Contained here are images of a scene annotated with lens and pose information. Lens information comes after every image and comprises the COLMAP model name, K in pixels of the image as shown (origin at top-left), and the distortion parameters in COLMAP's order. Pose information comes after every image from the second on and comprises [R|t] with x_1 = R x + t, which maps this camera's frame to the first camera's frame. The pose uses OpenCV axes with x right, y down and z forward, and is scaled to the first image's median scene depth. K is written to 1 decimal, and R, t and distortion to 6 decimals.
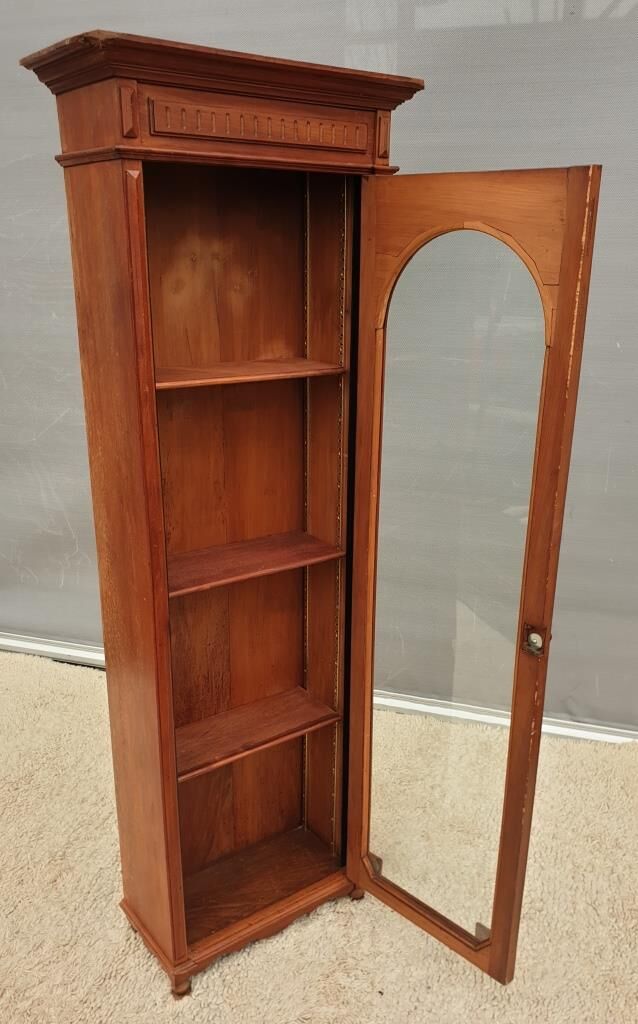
lens RADIAL K [[846.3, 0, 334.6], [0, 846.3, 547.7], [0, 0, 1]] dist [0.098617, -0.235538]
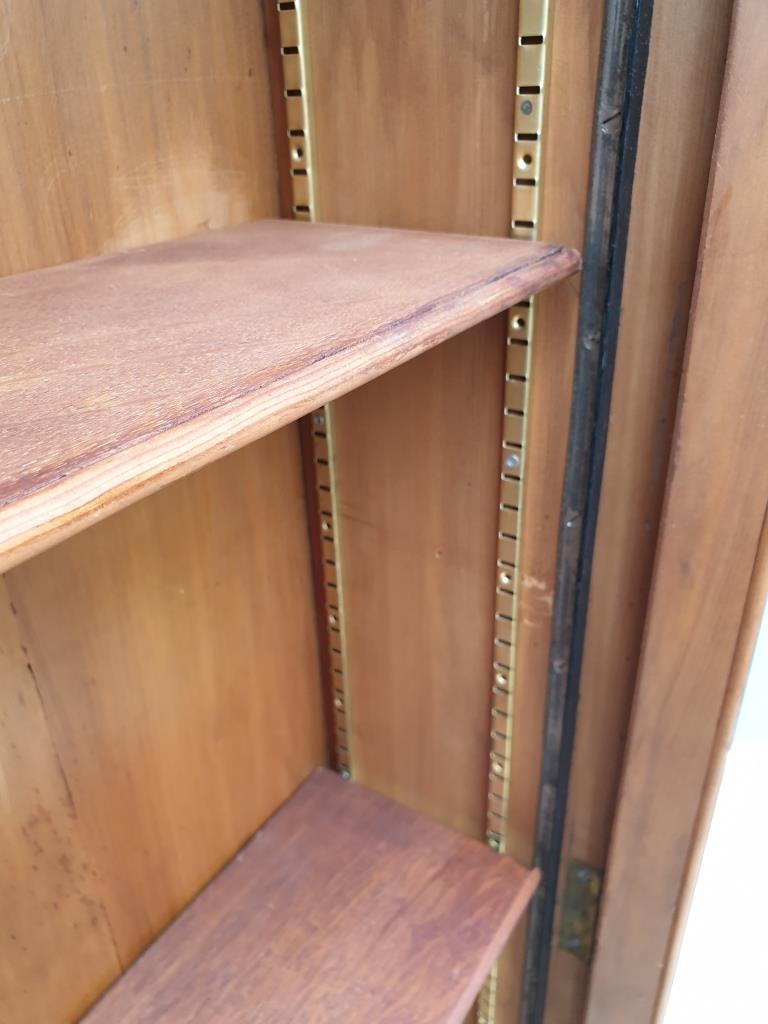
lens RADIAL K [[812.7, 0, 384.0], [0, 812.7, 512.0], [0, 0, 1]] dist [-0.005359, -0.003733]
pose [[0.933309, -0.205149, 0.294700, -0.099863], [0.159682, 0.972230, 0.171086, -0.181722], [-0.321614, -0.112617, 0.940150, 0.782581]]
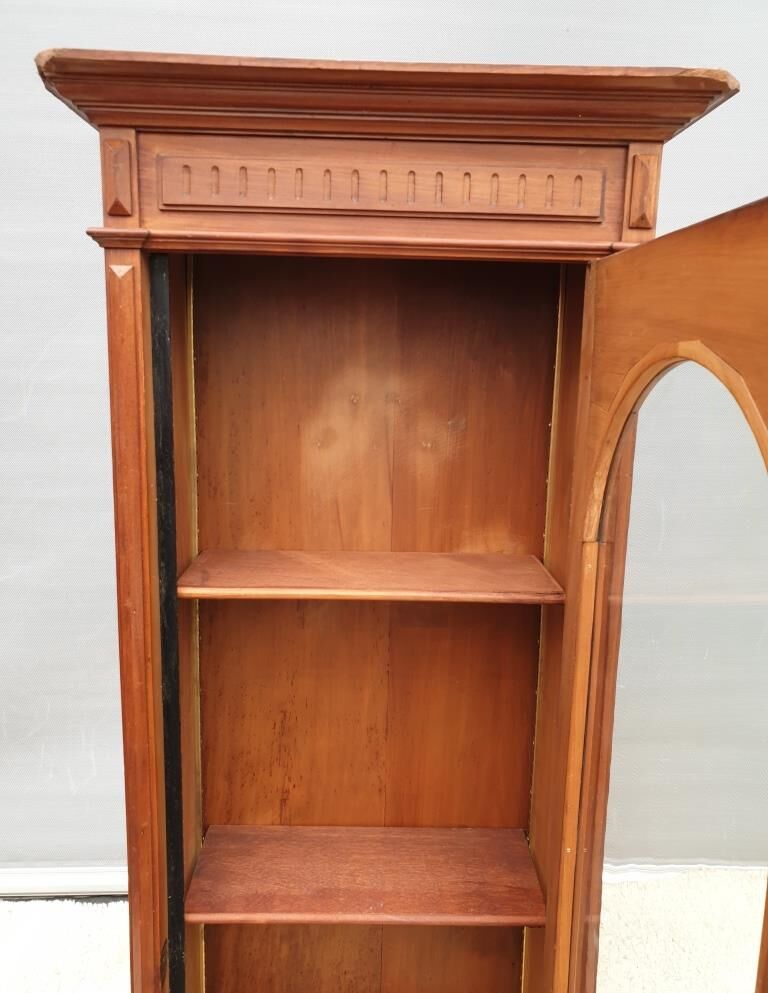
lens RADIAL K [[767.6, 0, 405.5], [0, 767.6, 495.3], [0, 0, 1]] dist [0.072869, -0.139802]
pose [[0.820270, 0.097191, -0.563658, 0.196817], [-0.202266, 0.971073, -0.126909, -0.181694], [0.535019, 0.218109, 0.816201, 0.500258]]
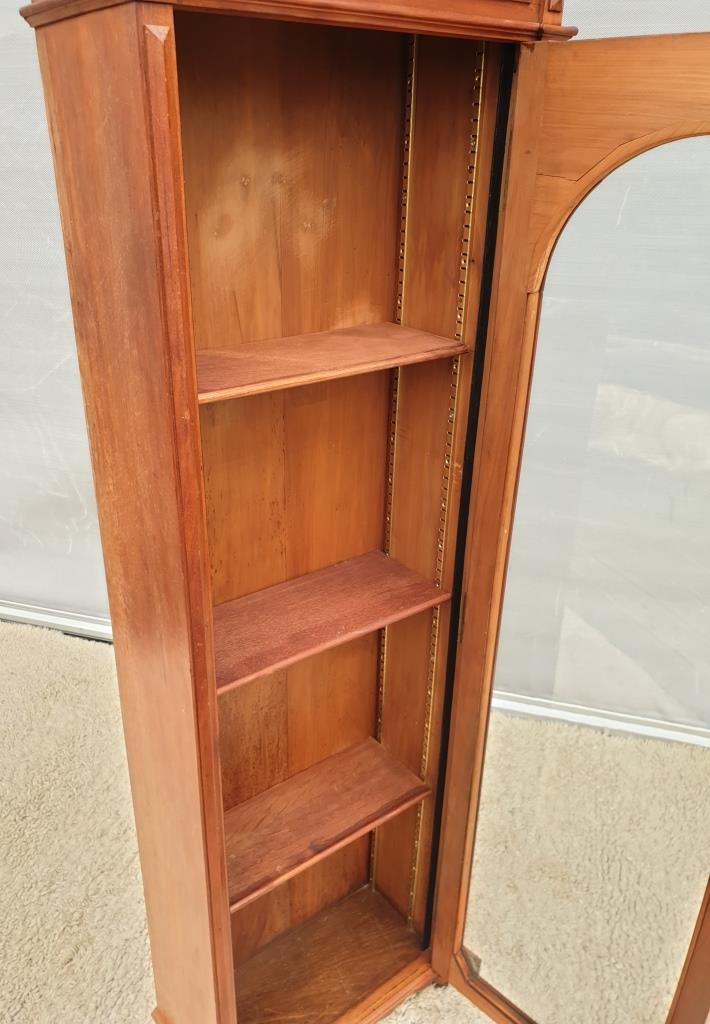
lens RADIAL K [[782.2, 0, 325.8], [0, 782.2, 513.9], [0, 0, 1]] dist [0.018130, 0.007421]
pose [[0.999993, -0.003563, -0.000674, -0.095982], [0.003615, 0.994378, 0.105824, -0.138582], [0.000293, -0.105826, 0.994385, 0.348119]]
